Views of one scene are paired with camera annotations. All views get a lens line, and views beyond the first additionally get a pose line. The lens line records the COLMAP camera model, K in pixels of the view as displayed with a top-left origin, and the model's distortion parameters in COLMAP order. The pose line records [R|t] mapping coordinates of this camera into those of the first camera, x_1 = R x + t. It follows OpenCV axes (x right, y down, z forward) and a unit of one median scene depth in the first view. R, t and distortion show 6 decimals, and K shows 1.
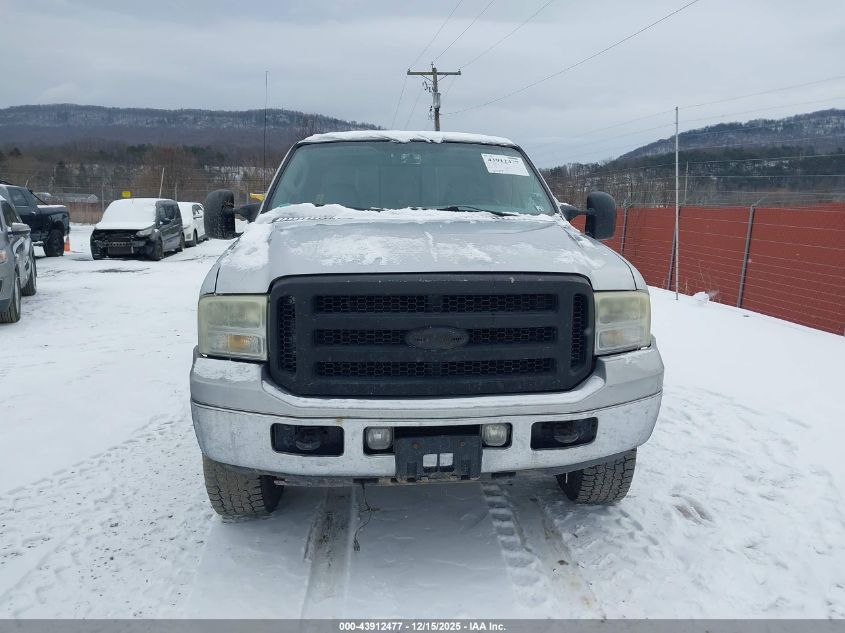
lens RADIAL K [[663.0, 0, 420.7], [0, 663.0, 316.0], [0, 0, 1]] dist [0.039329, -0.027693]
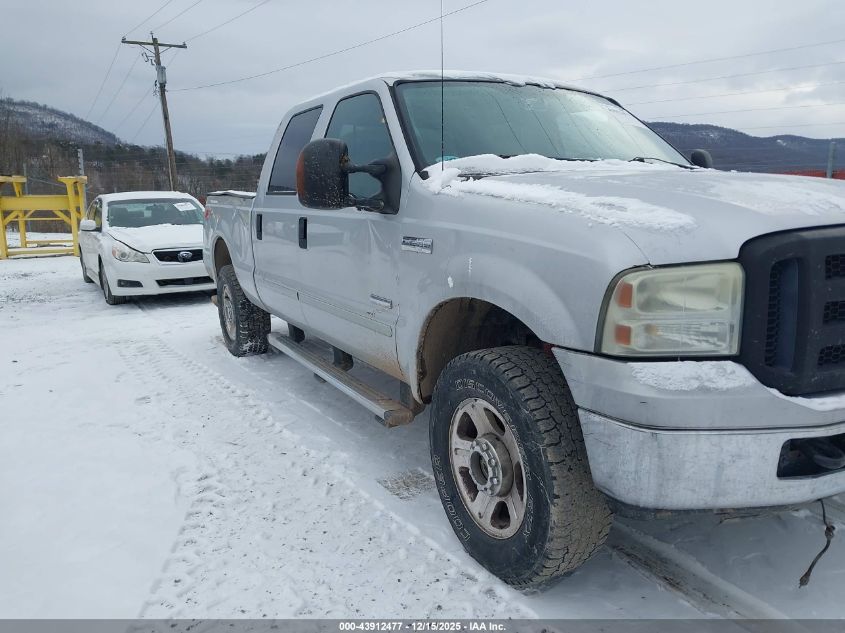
lens RADIAL K [[663.0, 0, 422.9], [0, 663.0, 316.4], [0, 0, 1]] dist [0.039329, -0.027693]
pose [[0.908304, -0.094151, 0.407577, -0.565283], [0.086627, 0.995556, 0.036924, -0.019352], [-0.409243, 0.001769, 0.912424, 0.337413]]
